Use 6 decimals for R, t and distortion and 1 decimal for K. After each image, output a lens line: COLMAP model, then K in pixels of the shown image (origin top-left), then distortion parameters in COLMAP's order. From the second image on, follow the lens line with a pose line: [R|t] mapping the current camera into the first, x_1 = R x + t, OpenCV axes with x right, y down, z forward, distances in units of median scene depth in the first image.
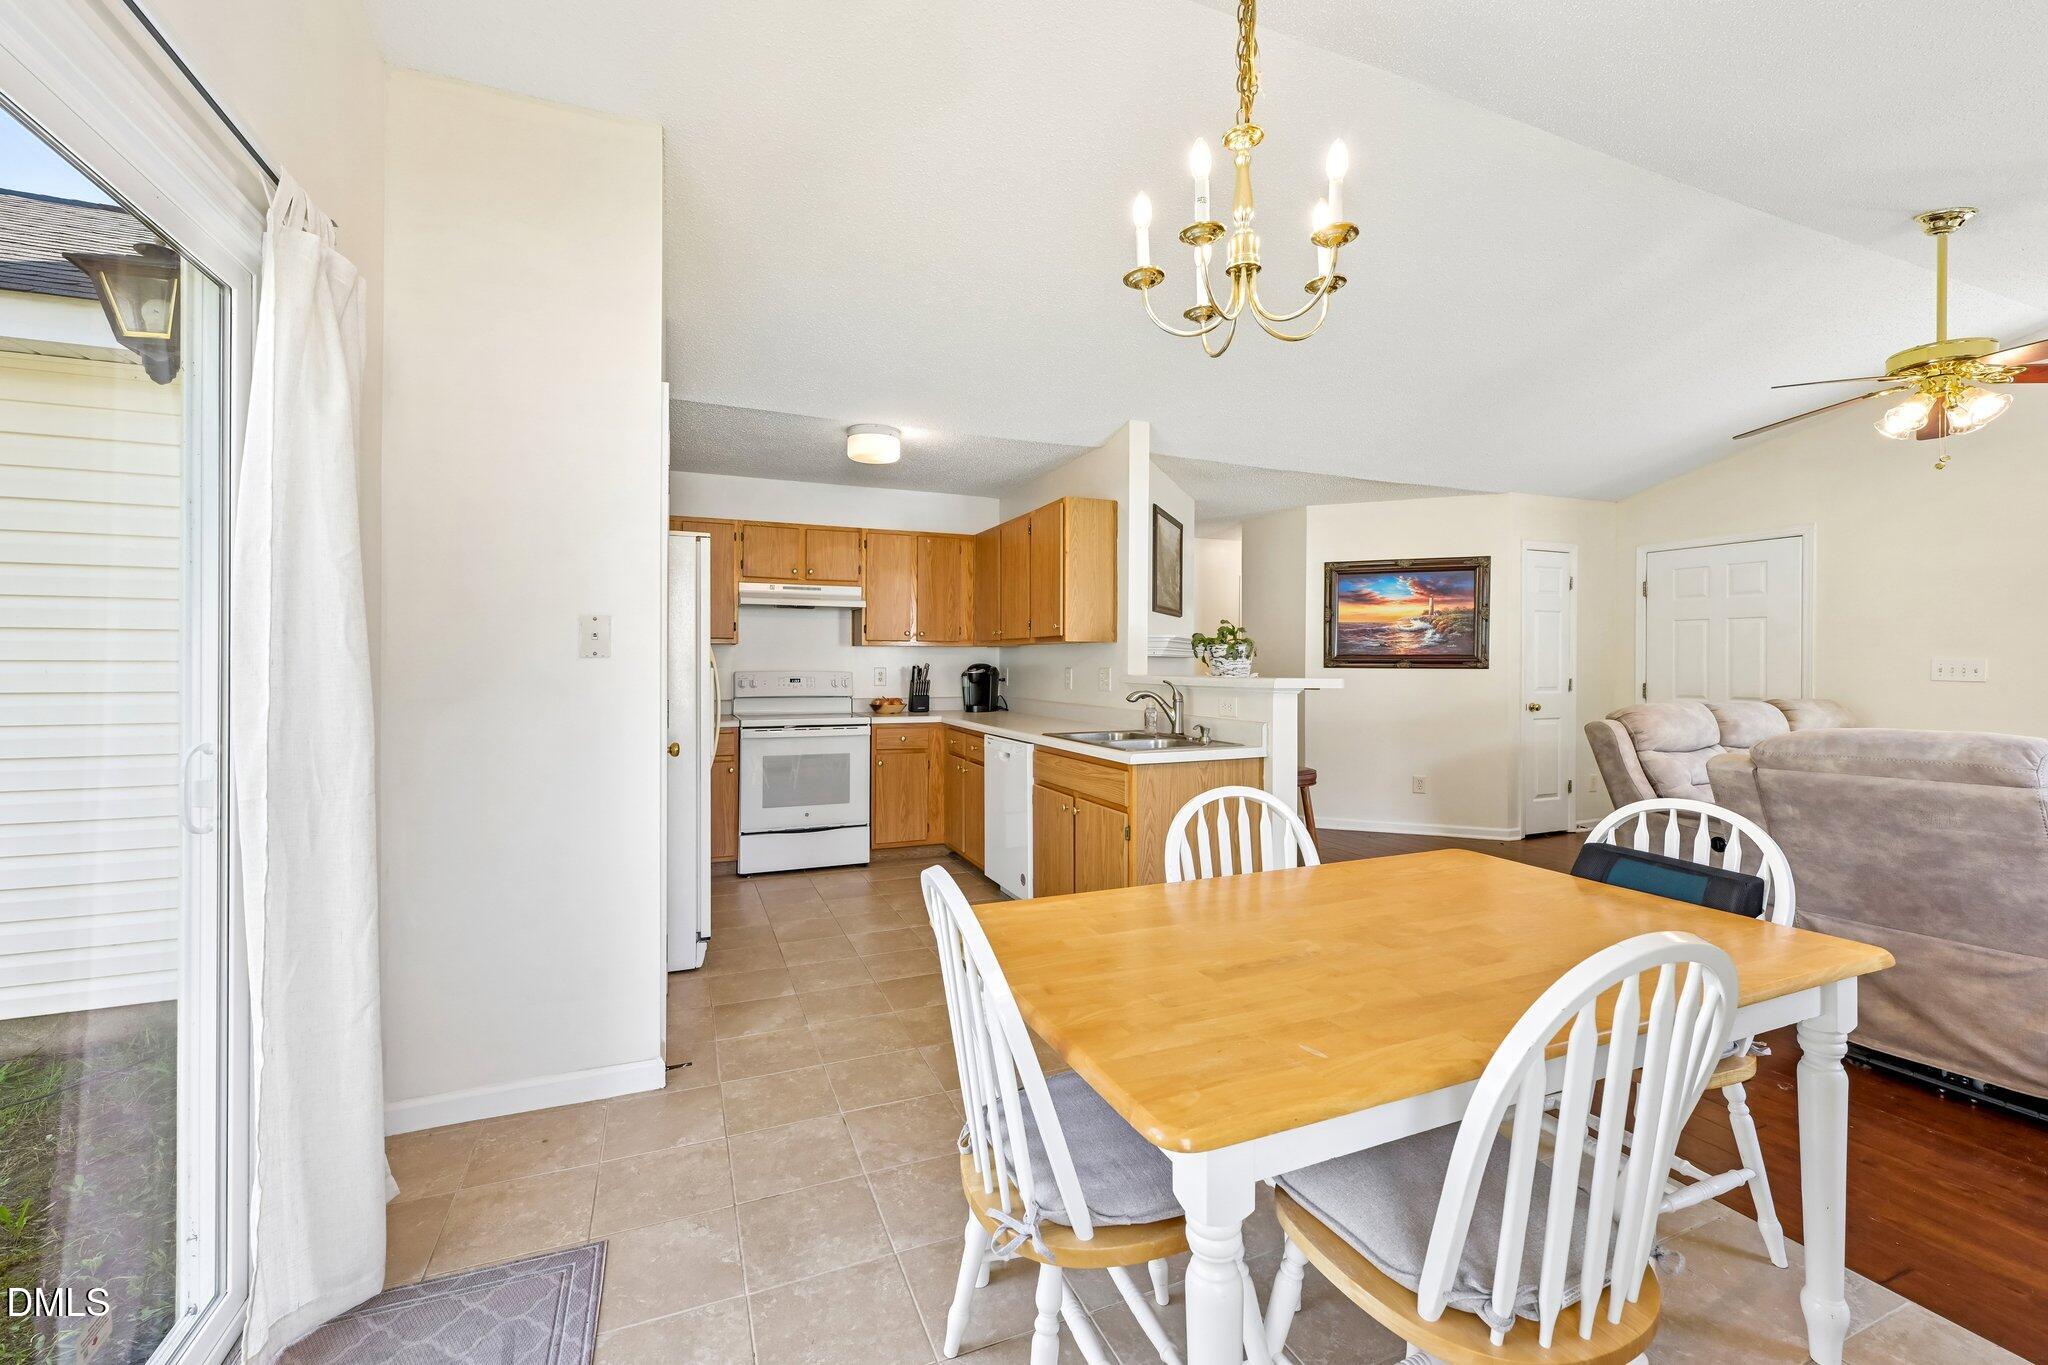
lens RADIAL K [[834.0, 0, 1019.6], [0, 834.0, 652.3], [0, 0, 1]] dist [-0.003785, 0.002164]
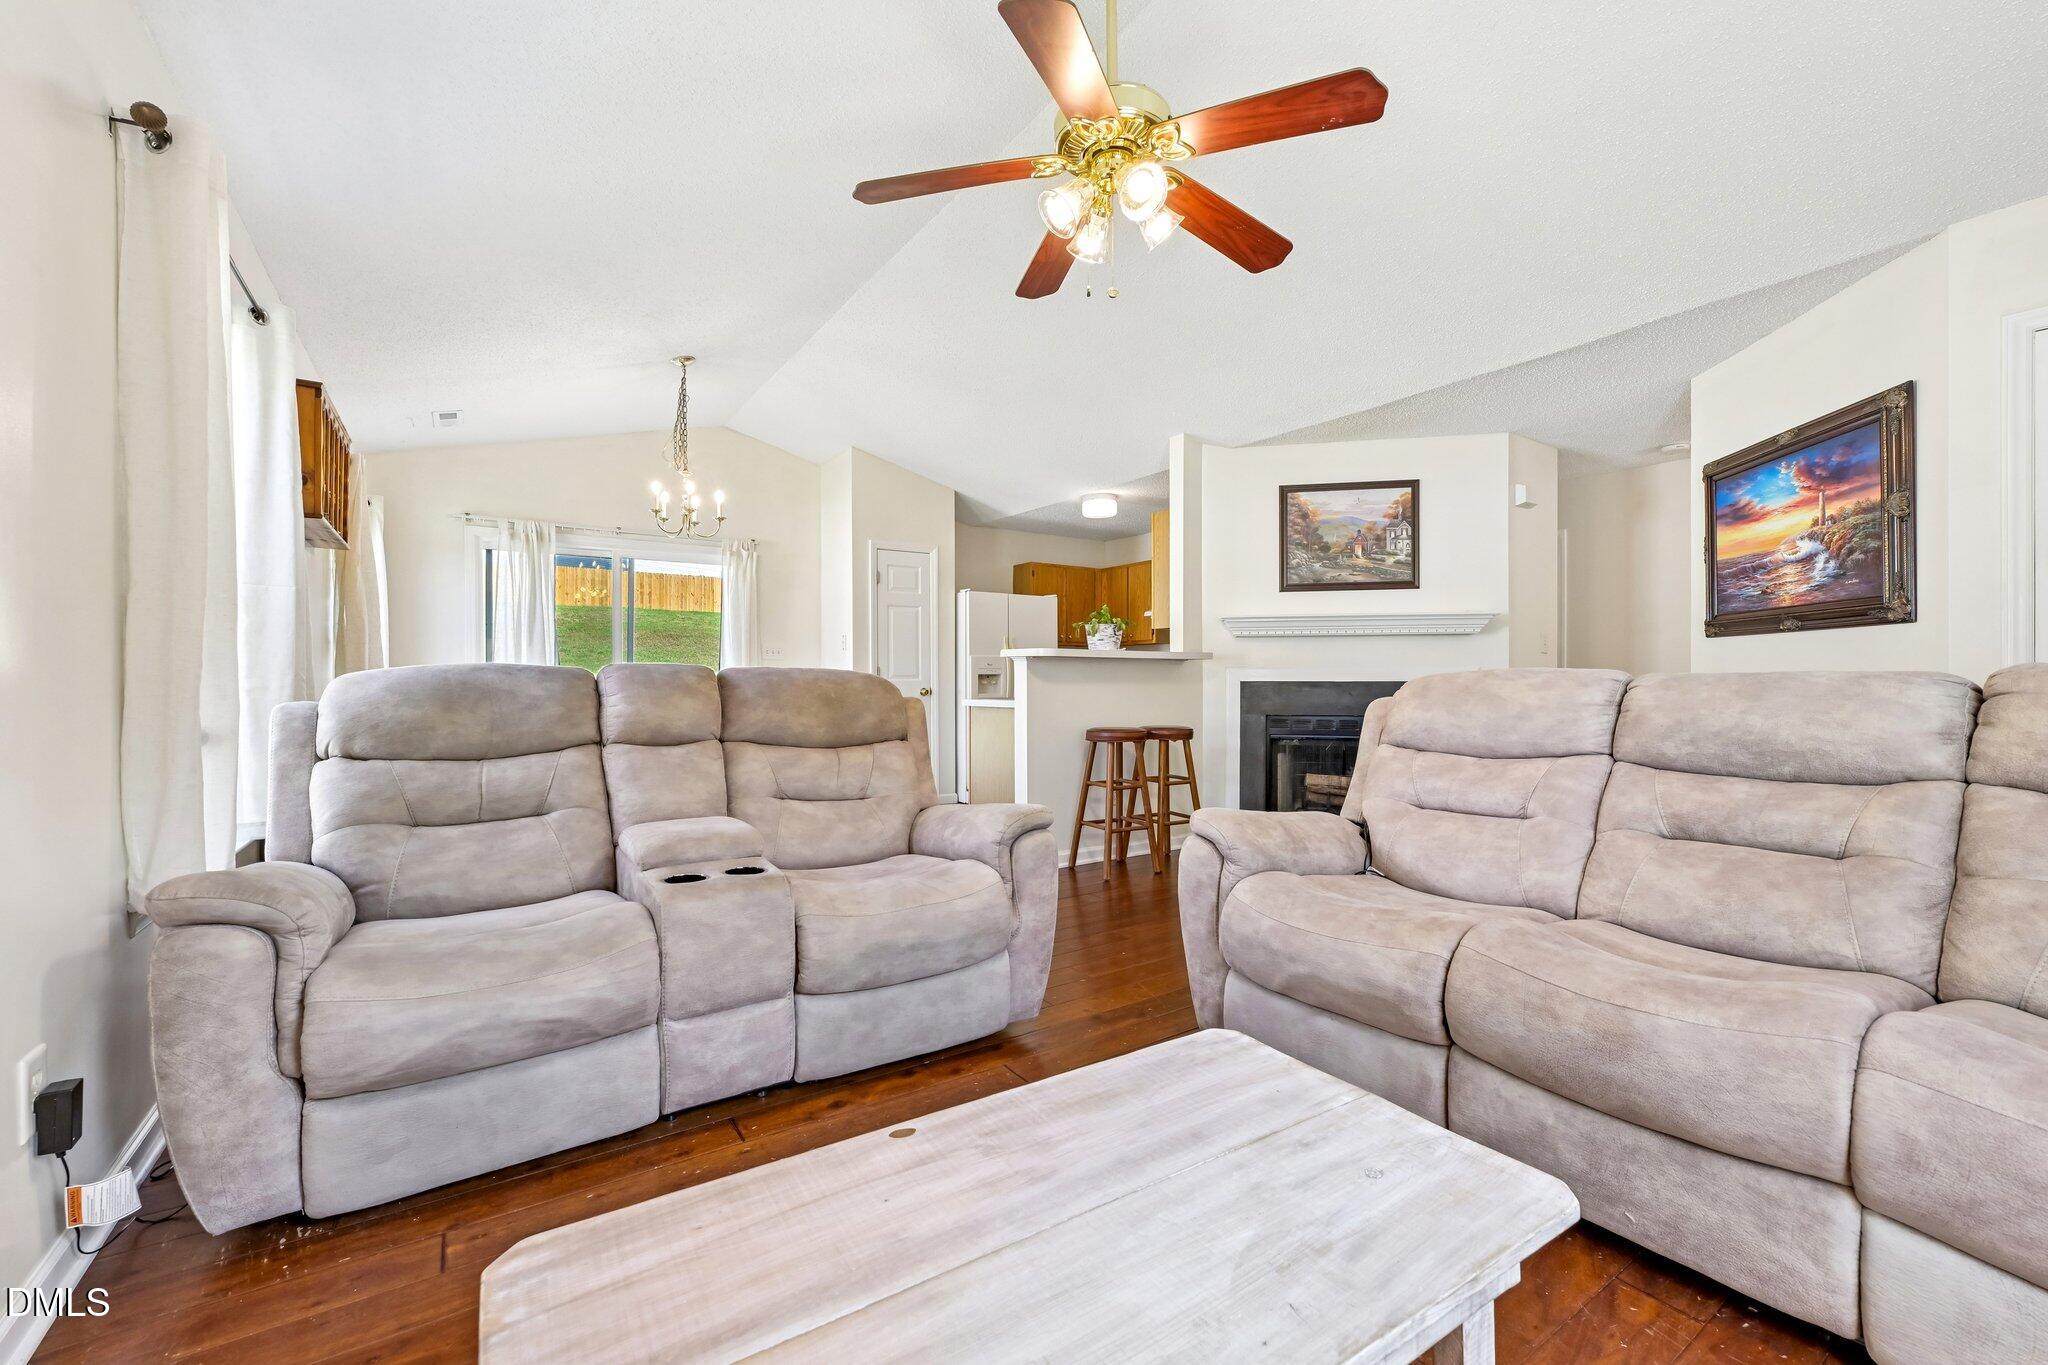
lens RADIAL K [[834.0, 0, 1025.4], [0, 834.0, 679.8], [0, 0, 1]] dist [-0.003785, 0.002164]
pose [[0.195798, -0.003563, -0.980638, 1.036281], [0.014157, 0.999899, -0.000807, 0.051432], [0.980542, -0.013725, 0.195829, 0.466625]]
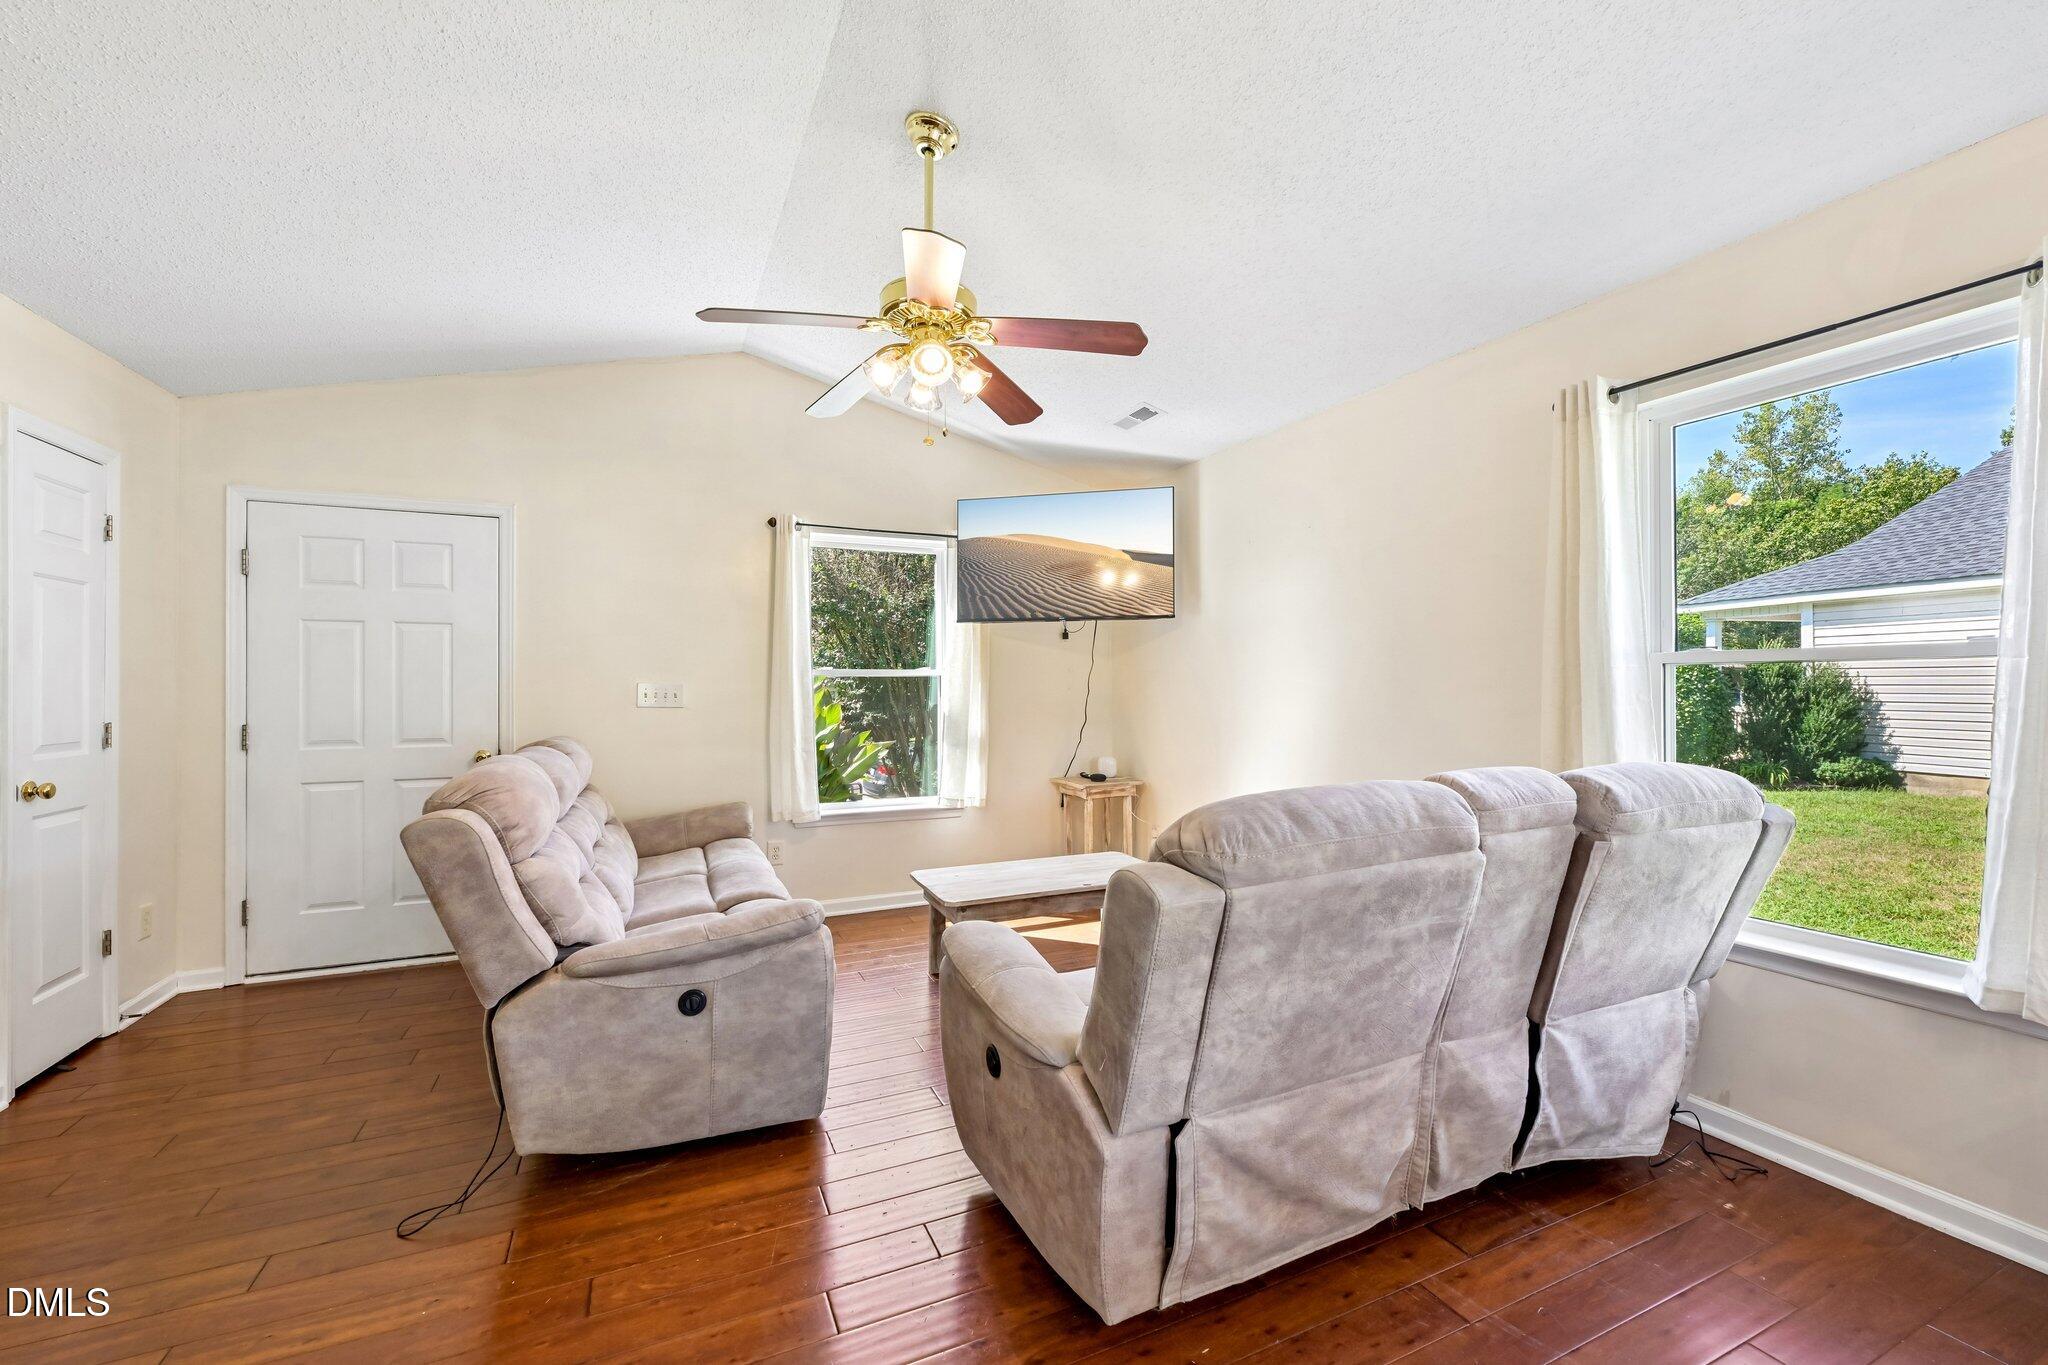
lens RADIAL K [[834.0, 0, 1026.2], [0, 834.0, 682.5], [0, 0, 1]] dist [-0.003785, 0.002164]
pose [[-0.036101, 0.001382, 0.999347, 0.176032], [-0.008148, 0.999965, -0.001677, 0.005353], [-0.999315, -0.008203, -0.036089, 0.551068]]
